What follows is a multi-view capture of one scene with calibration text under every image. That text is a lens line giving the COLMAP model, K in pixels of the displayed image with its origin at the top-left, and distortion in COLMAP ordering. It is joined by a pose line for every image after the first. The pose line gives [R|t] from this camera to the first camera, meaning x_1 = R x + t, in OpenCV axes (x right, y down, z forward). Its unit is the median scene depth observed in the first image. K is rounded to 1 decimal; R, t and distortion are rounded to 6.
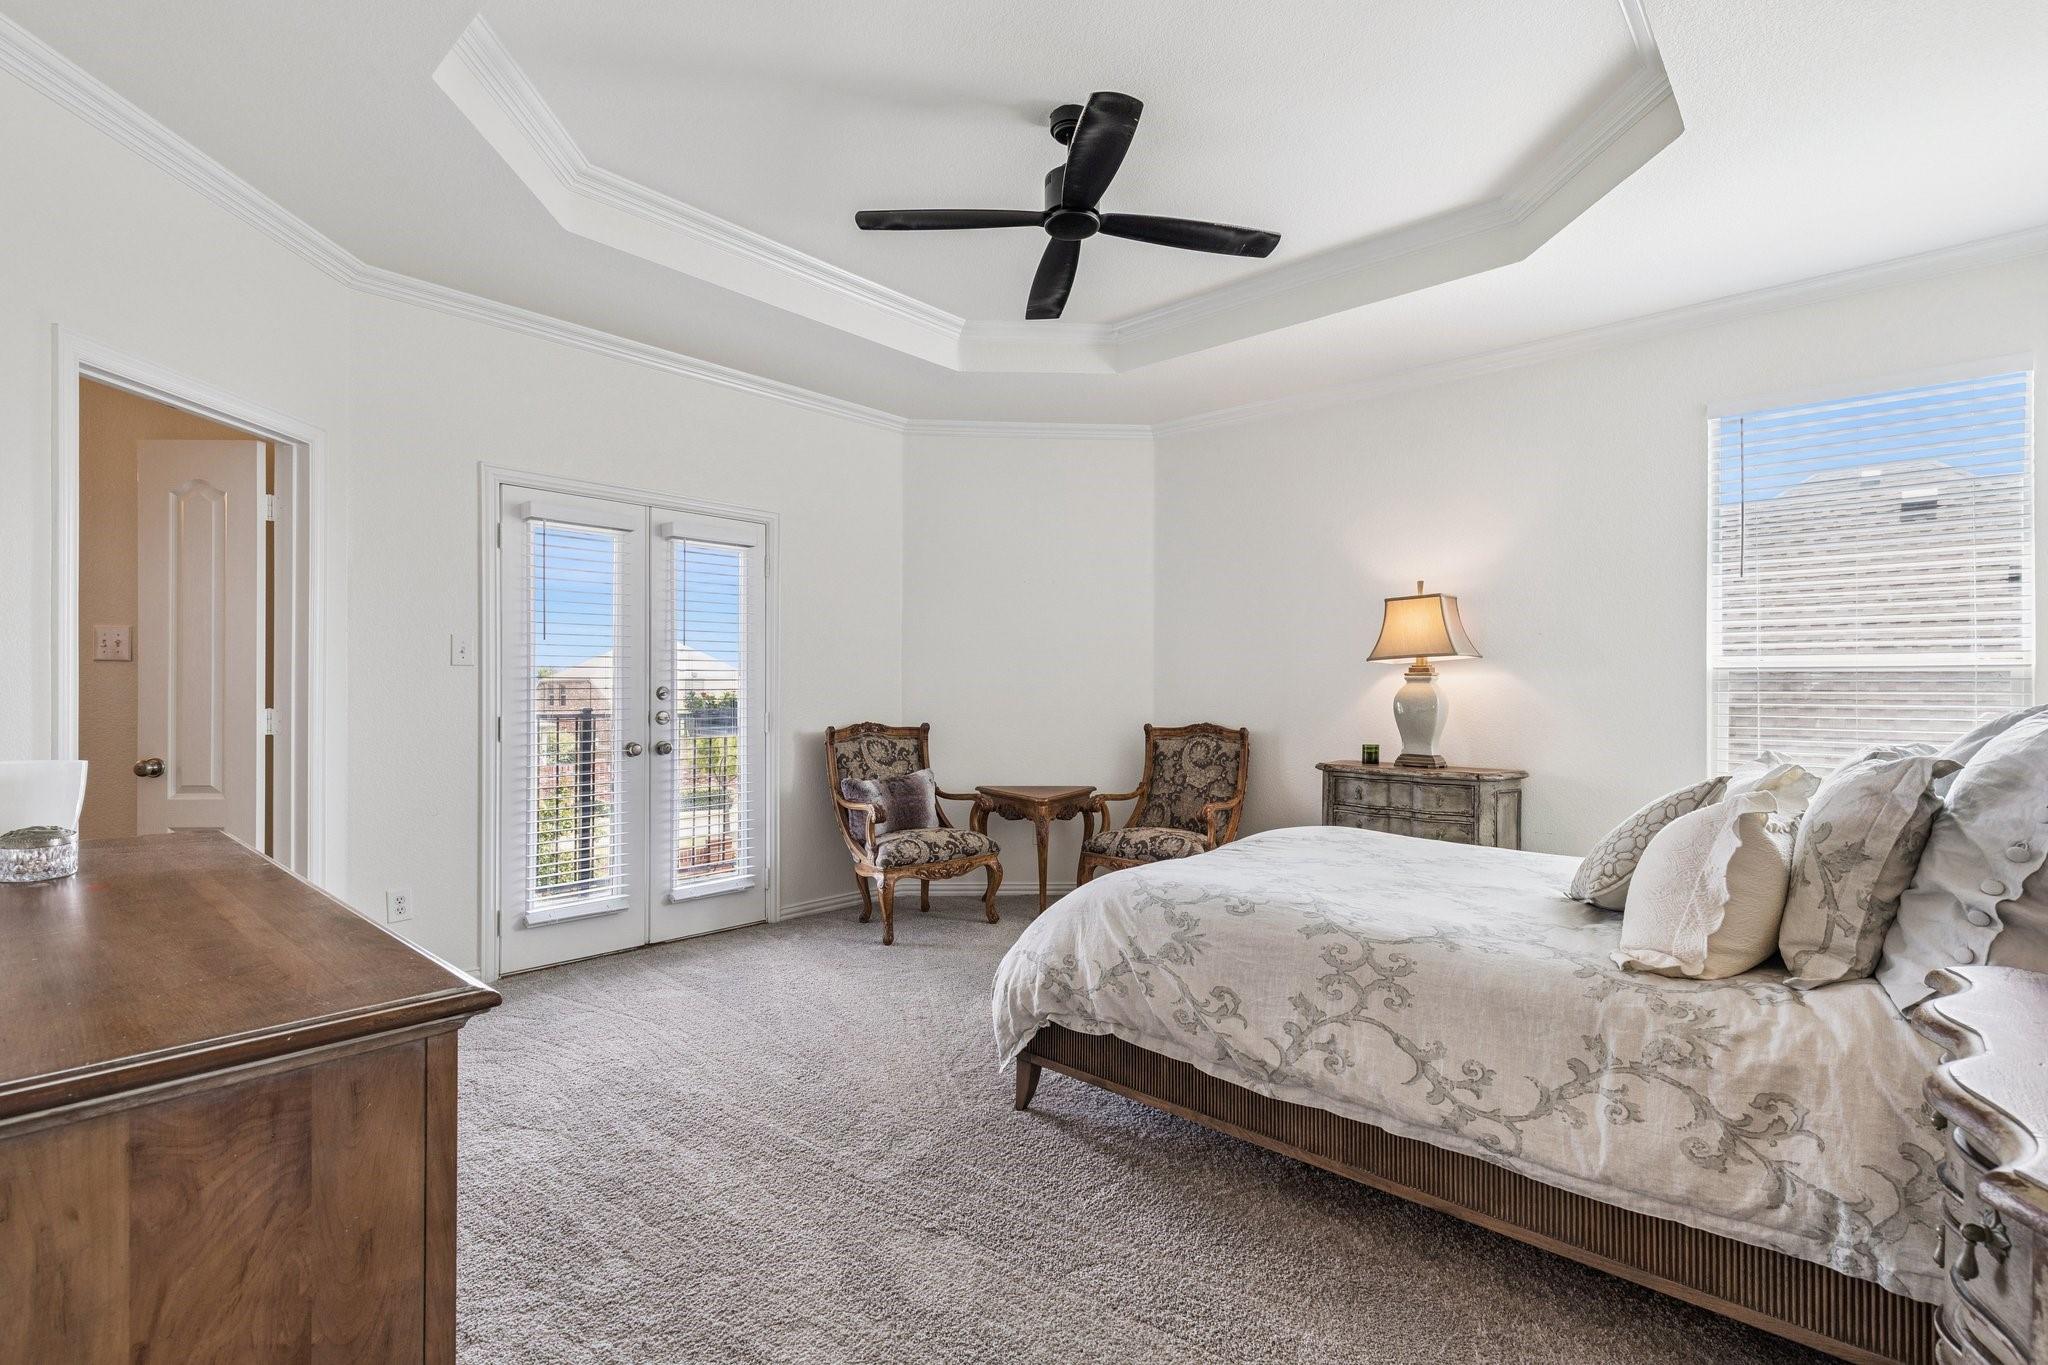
lens RADIAL K [[917.9, 0, 1025.6], [0, 917.9, 700.1], [0, 0, 1]] dist [0.002872, 0.000062]
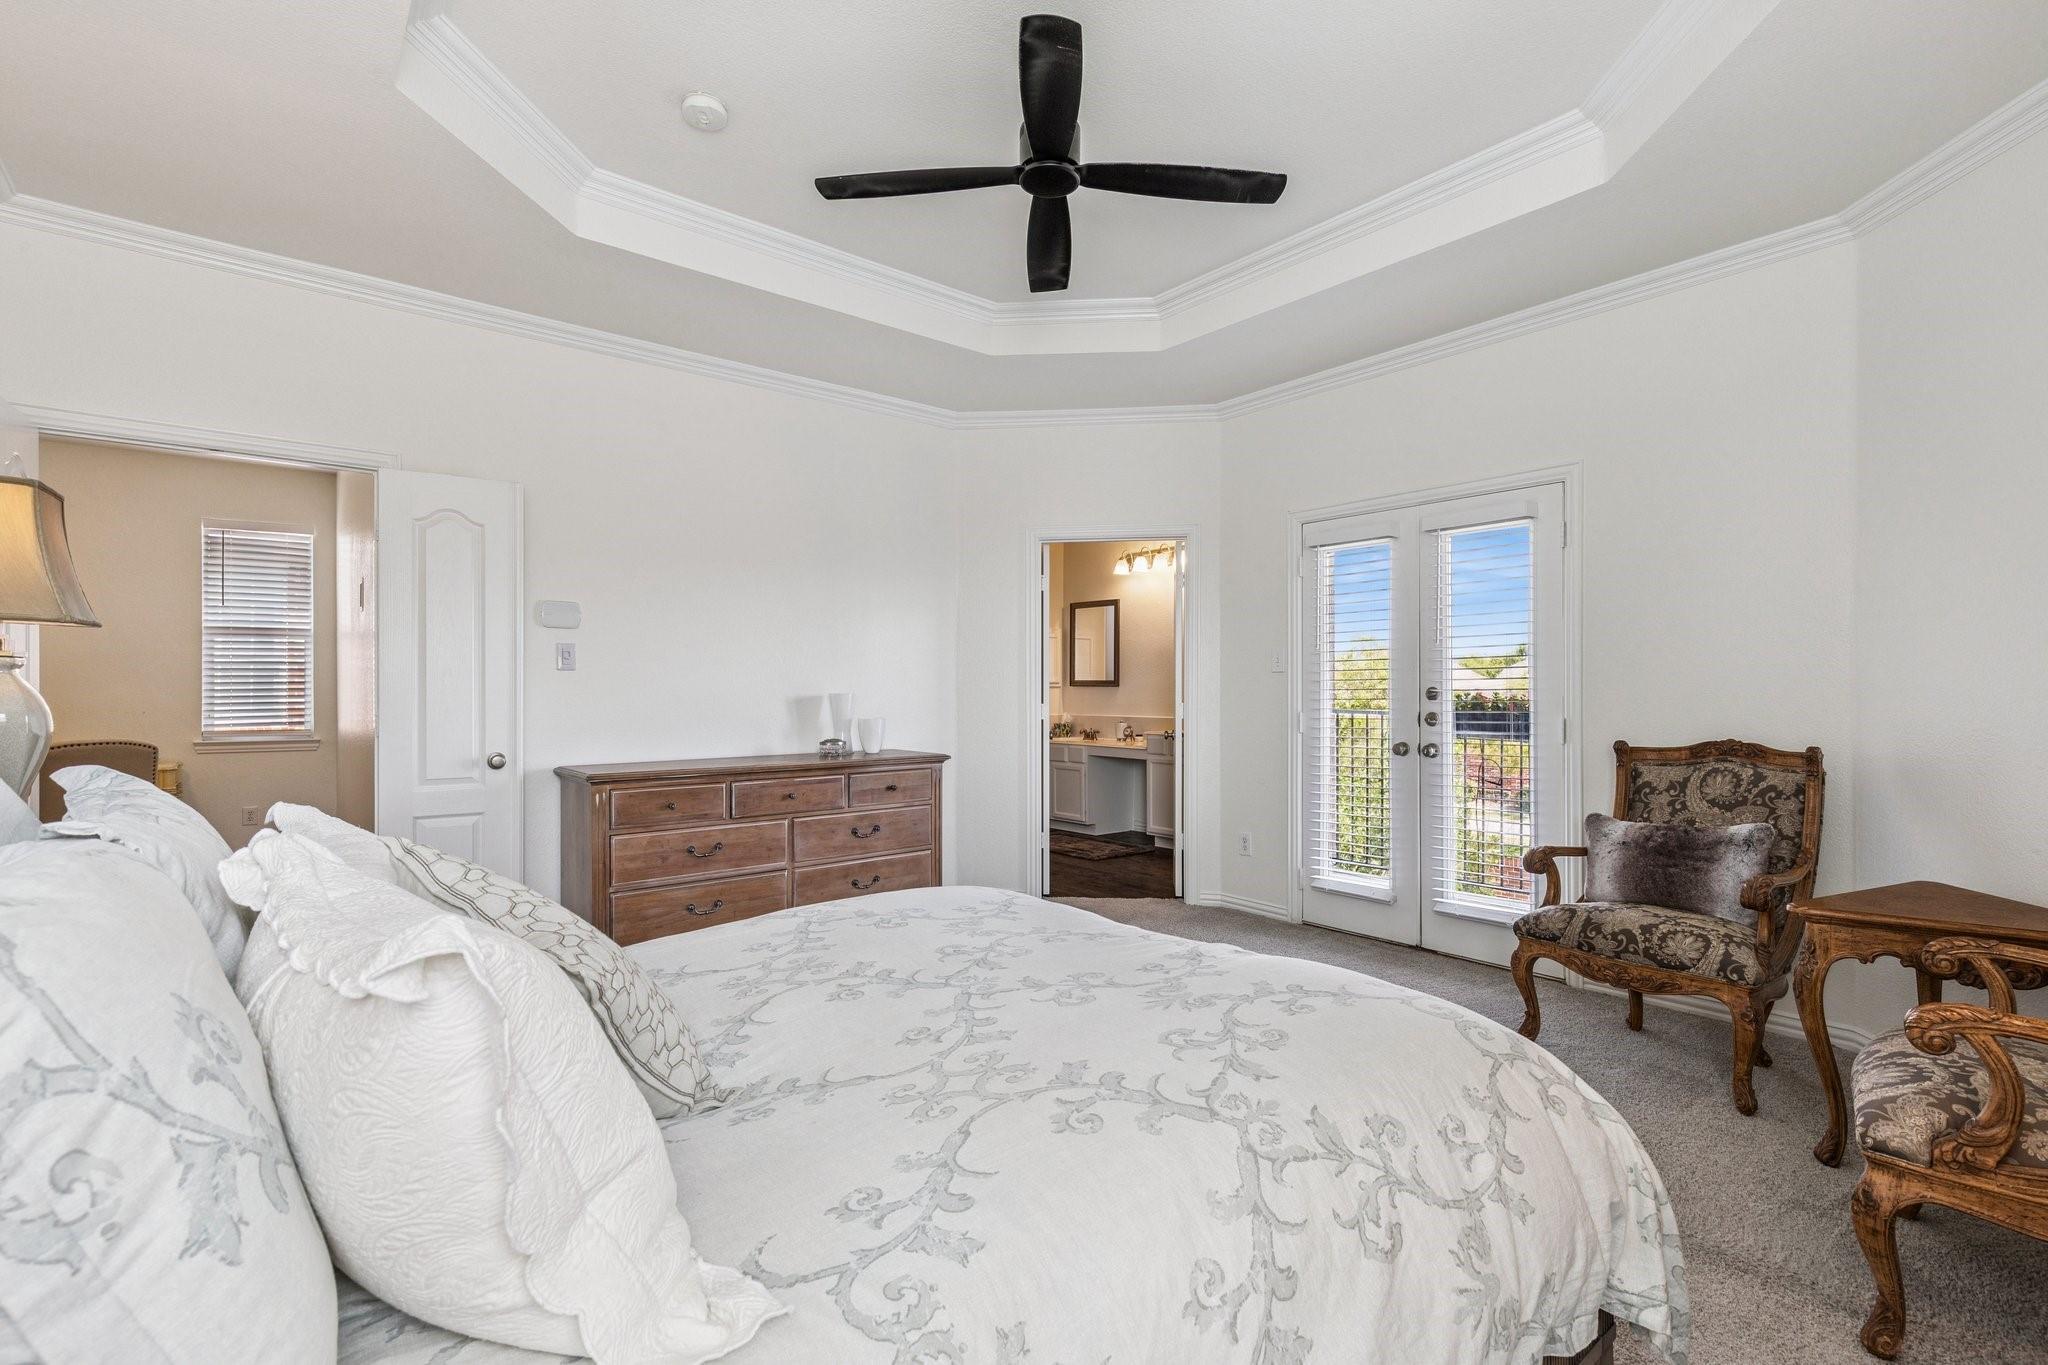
lens RADIAL K [[917.9, 0, 1025.6], [0, 917.9, 700.1], [0, 0, 1]] dist [0.002872, 0.000062]
pose [[-0.160782, 0.011849, -0.986919, 0.630494], [-0.002630, 0.999919, 0.012433, -0.011546], [0.986986, 0.004594, -0.160738, 0.736942]]
